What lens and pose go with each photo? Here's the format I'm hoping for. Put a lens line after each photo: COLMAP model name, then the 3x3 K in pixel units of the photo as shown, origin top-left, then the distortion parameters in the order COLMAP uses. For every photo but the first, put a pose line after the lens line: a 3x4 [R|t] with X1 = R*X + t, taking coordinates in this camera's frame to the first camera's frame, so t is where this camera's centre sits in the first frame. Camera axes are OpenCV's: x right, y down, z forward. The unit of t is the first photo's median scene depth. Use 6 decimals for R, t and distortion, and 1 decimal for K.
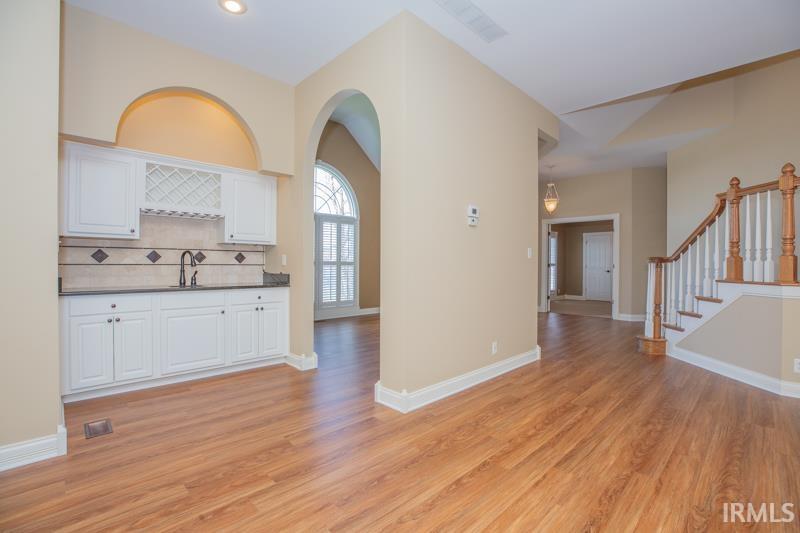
lens RADIAL K [[369.5, 0, 399.9], [0, 369.5, 265.8], [0, 0, 1]] dist [-0.022094, 0.000401]
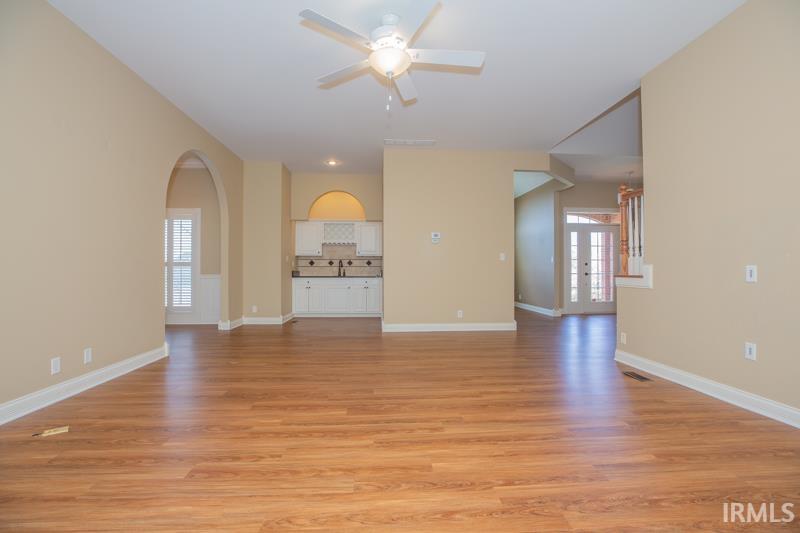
lens RADIAL K [[369.5, 0, 403.0], [0, 369.5, 265.8], [0, 0, 1]] dist [-0.022094, 0.000401]
pose [[0.761191, -0.011175, -0.648431, 1.245179], [0.002143, 0.999889, -0.014717, 0.029615], [0.648524, 0.009813, 0.761131, -0.489102]]
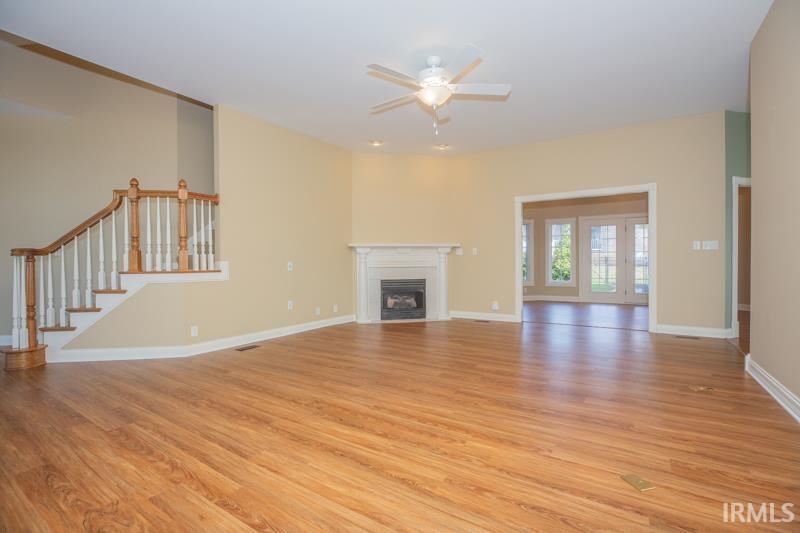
lens RADIAL K [[369.5, 0, 398.7], [0, 369.5, 266.6], [0, 0, 1]] dist [-0.022094, 0.000401]
pose [[-0.221039, -0.013898, 0.975166, -0.373670], [0.012109, 0.999782, 0.016993, 0.017269], [-0.975190, 0.015564, -0.220823, 0.500625]]
